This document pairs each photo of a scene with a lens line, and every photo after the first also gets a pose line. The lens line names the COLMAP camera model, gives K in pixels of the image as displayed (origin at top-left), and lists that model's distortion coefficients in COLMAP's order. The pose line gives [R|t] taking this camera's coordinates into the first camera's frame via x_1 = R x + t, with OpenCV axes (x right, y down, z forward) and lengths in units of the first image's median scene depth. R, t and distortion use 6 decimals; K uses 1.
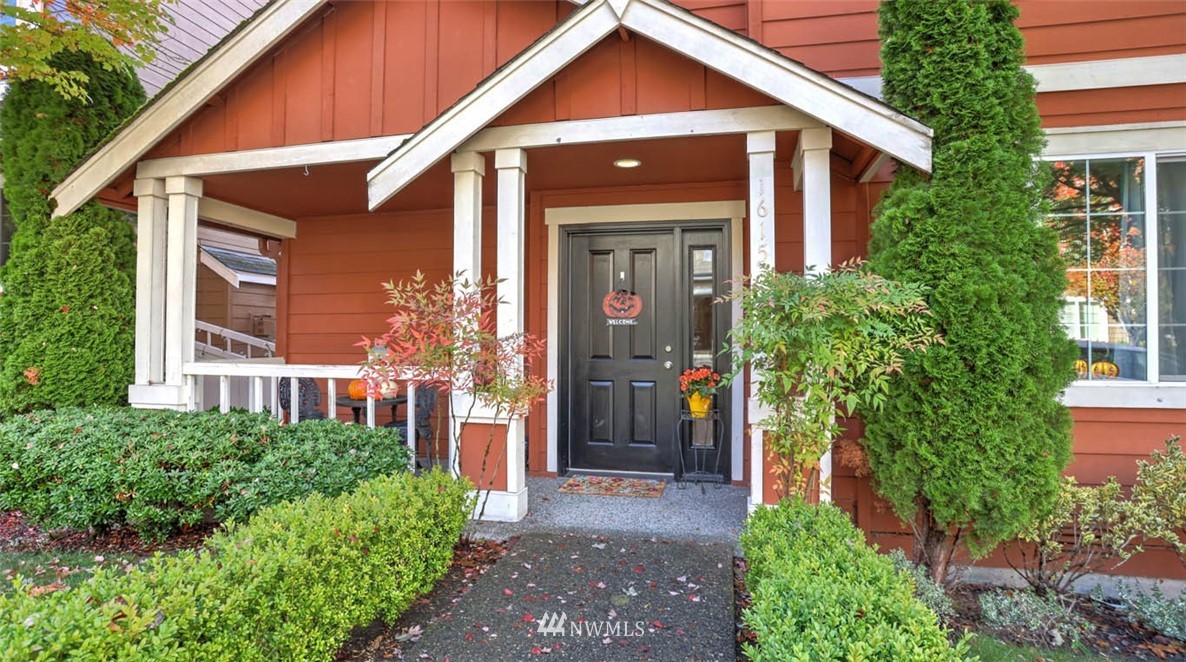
lens RADIAL K [[575.5, 0, 608.3], [0, 575.5, 328.9], [0, 0, 1]] dist [-0.049508, 0.017306]
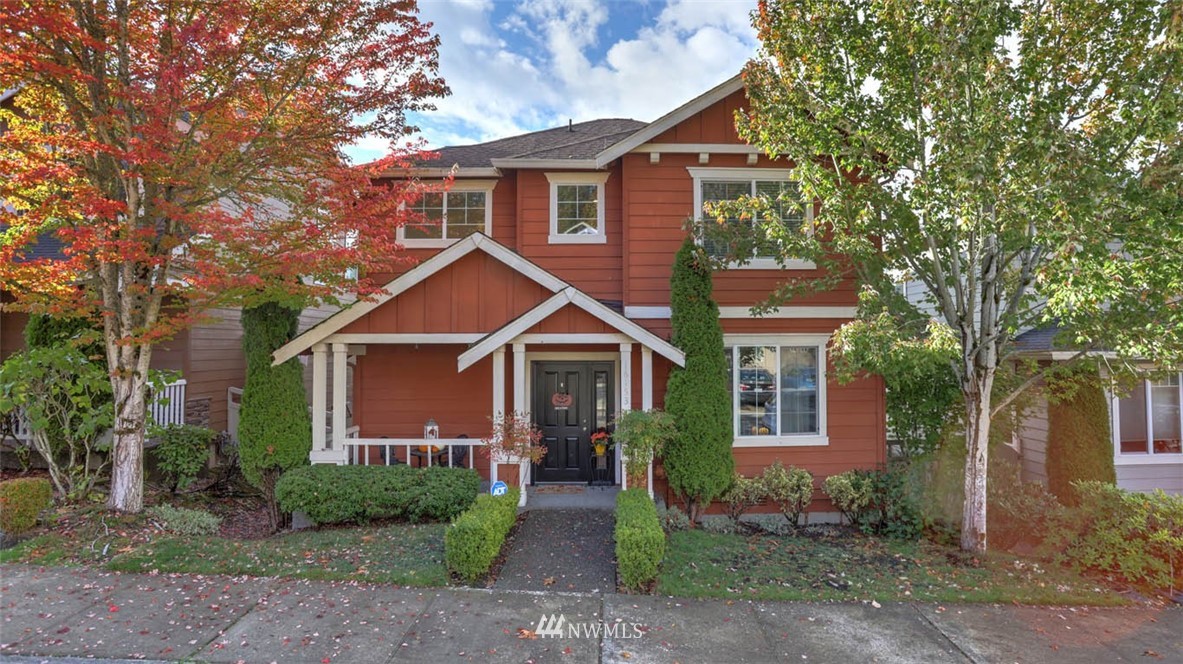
lens RADIAL K [[581.3, 0, 635.2], [0, 581.3, 315.2], [0, 0, 1]] dist [-0.053749, 0.022731]
pose [[0.972265, 0.010356, 0.233653, -0.276367], [-0.001519, 0.999278, -0.037971, -0.350357], [-0.233878, 0.036563, 0.971578, -1.414179]]
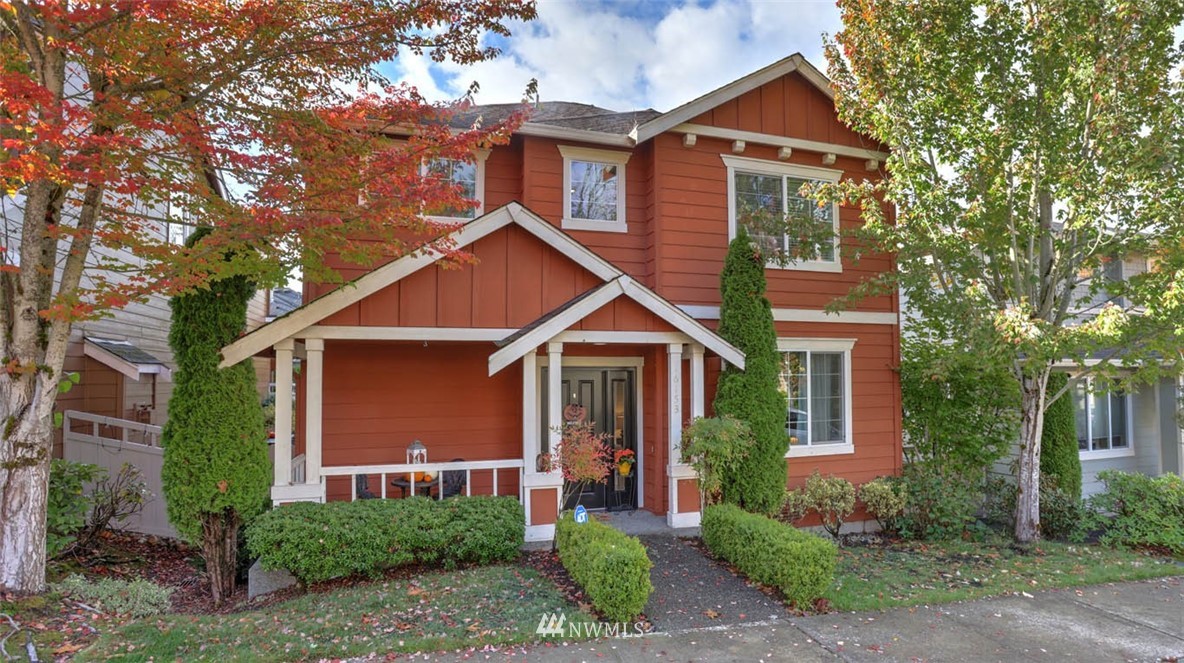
lens RADIAL K [[611.9, 0, 647.8], [0, 611.9, 347.0], [0, 0, 1]] dist [-0.055909, 0.024314]
pose [[0.859199, 0.019800, 0.511258, -0.977903], [-0.002266, 0.999388, -0.034895, -0.236074], [-0.511637, 0.028823, 0.858718, -0.916739]]
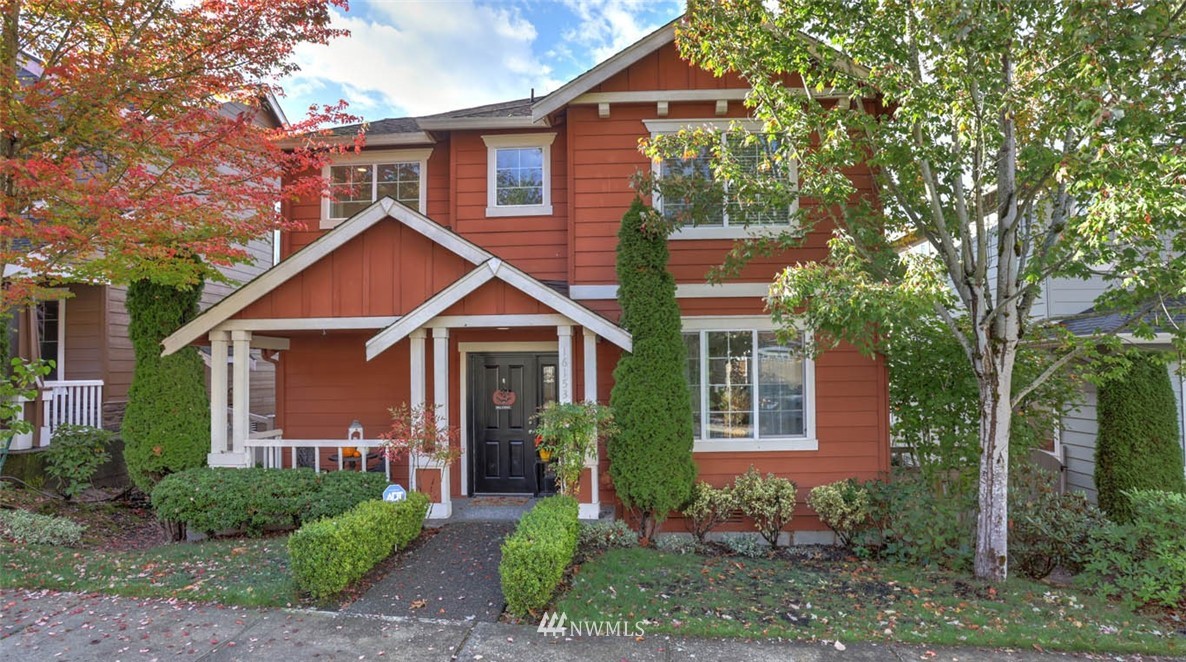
lens RADIAL K [[603.4, 0, 620.5], [0, 603.4, 344.8], [0, 0, 1]] dist [-0.052690, 0.020850]
pose [[0.986277, -0.004123, 0.165045, 0.095620], [0.008342, 0.999656, -0.024880, -0.206397], [-0.164885, 0.025915, 0.985972, -1.156699]]
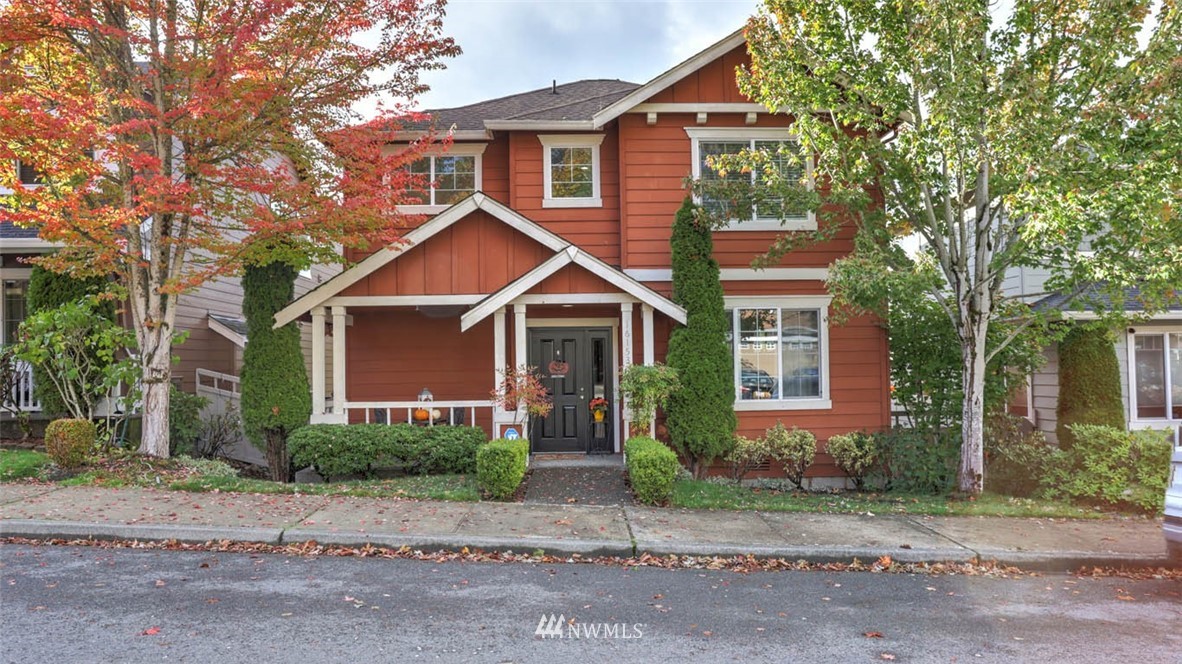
lens RADIAL K [[716.2, 0, 606.8], [0, 716.2, 338.0], [0, 0, 1]] dist [-0.023918, 0.002360]
pose [[0.971358, -0.004521, 0.237579, -0.537425], [0.010104, 0.999701, -0.022286, -0.116056], [-0.237407, 0.024048, 0.971113, -1.922243]]
